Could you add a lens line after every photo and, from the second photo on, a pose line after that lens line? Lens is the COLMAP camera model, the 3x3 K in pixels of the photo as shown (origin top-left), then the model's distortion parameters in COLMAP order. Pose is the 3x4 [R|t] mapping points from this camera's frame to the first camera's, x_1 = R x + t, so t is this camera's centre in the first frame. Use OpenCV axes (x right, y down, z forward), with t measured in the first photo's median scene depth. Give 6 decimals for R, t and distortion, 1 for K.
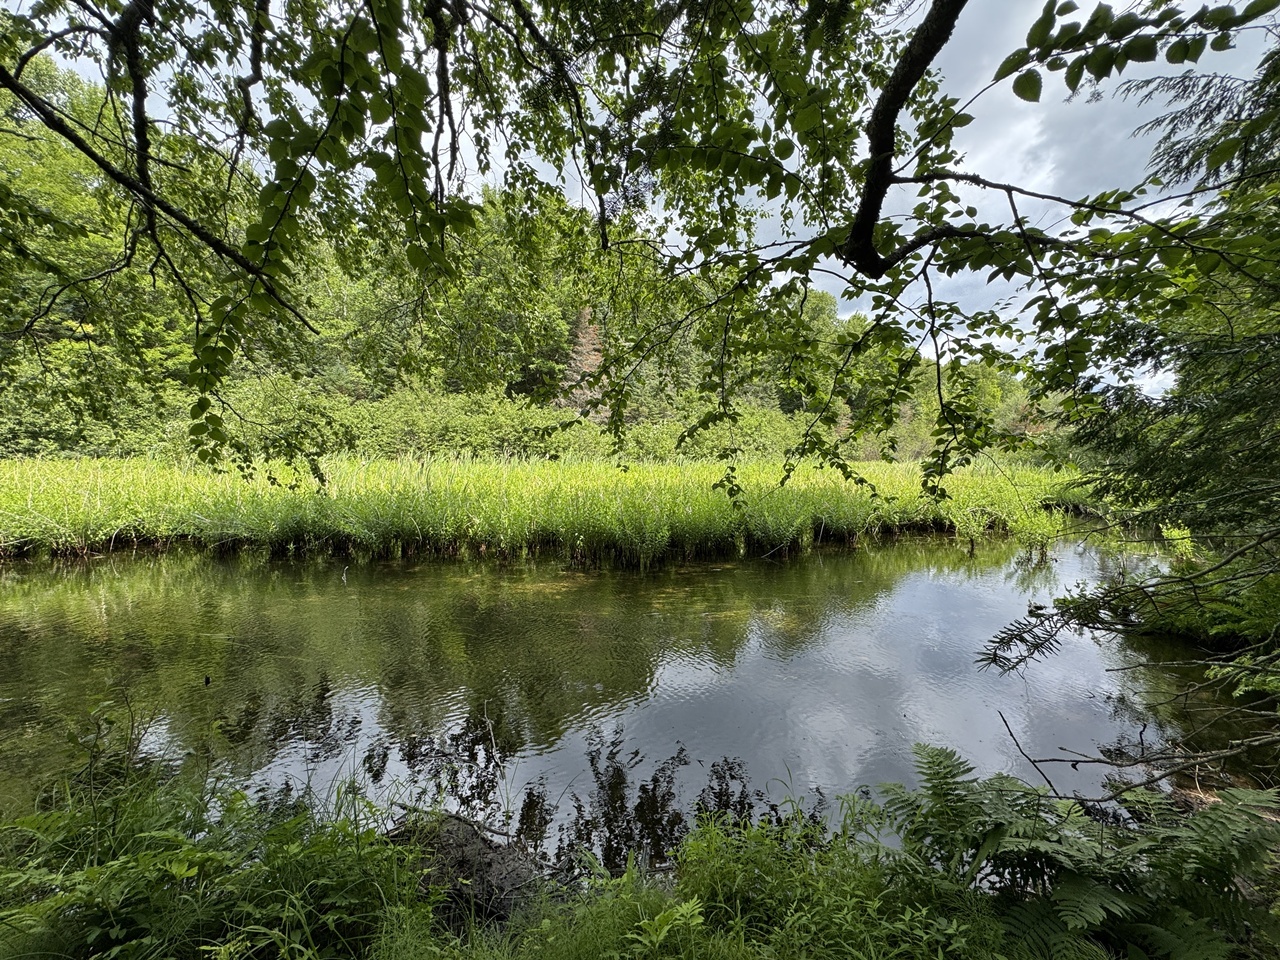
lens RADIAL K [[510.9, 0, 638.2], [0, 510.9, 481.4], [0, 0, 1]] dist [-0.004109, -0.000220]
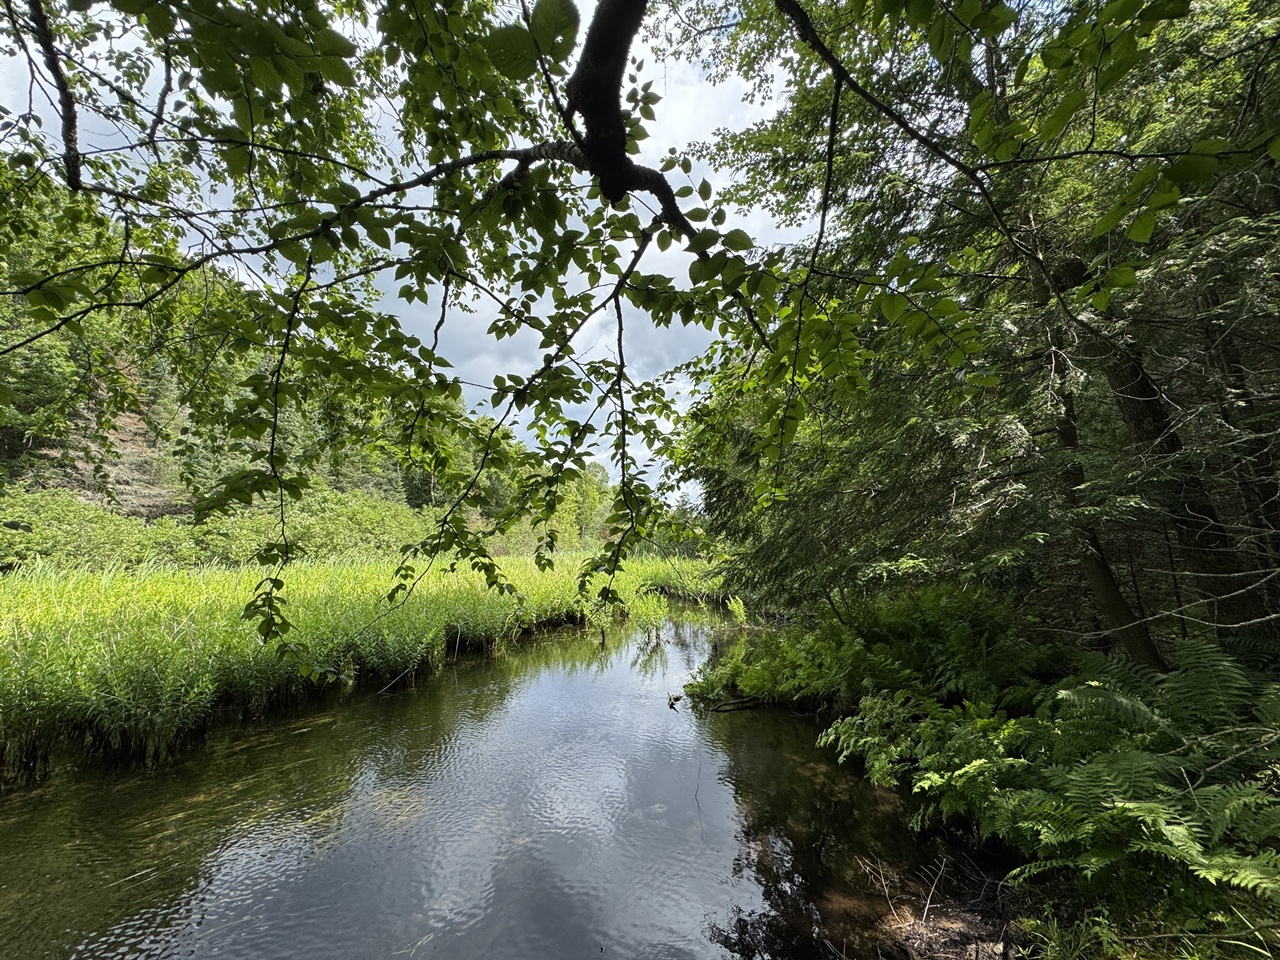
lens RADIAL K [[510.9, 0, 636.6], [0, 510.9, 481.9], [0, 0, 1]] dist [-0.004109, -0.000220]
pose [[0.770237, 0.058326, 0.635085, 0.042384], [0.060892, 0.984534, -0.164271, -0.008085], [-0.634844, 0.165199, 0.754773, 0.147281]]
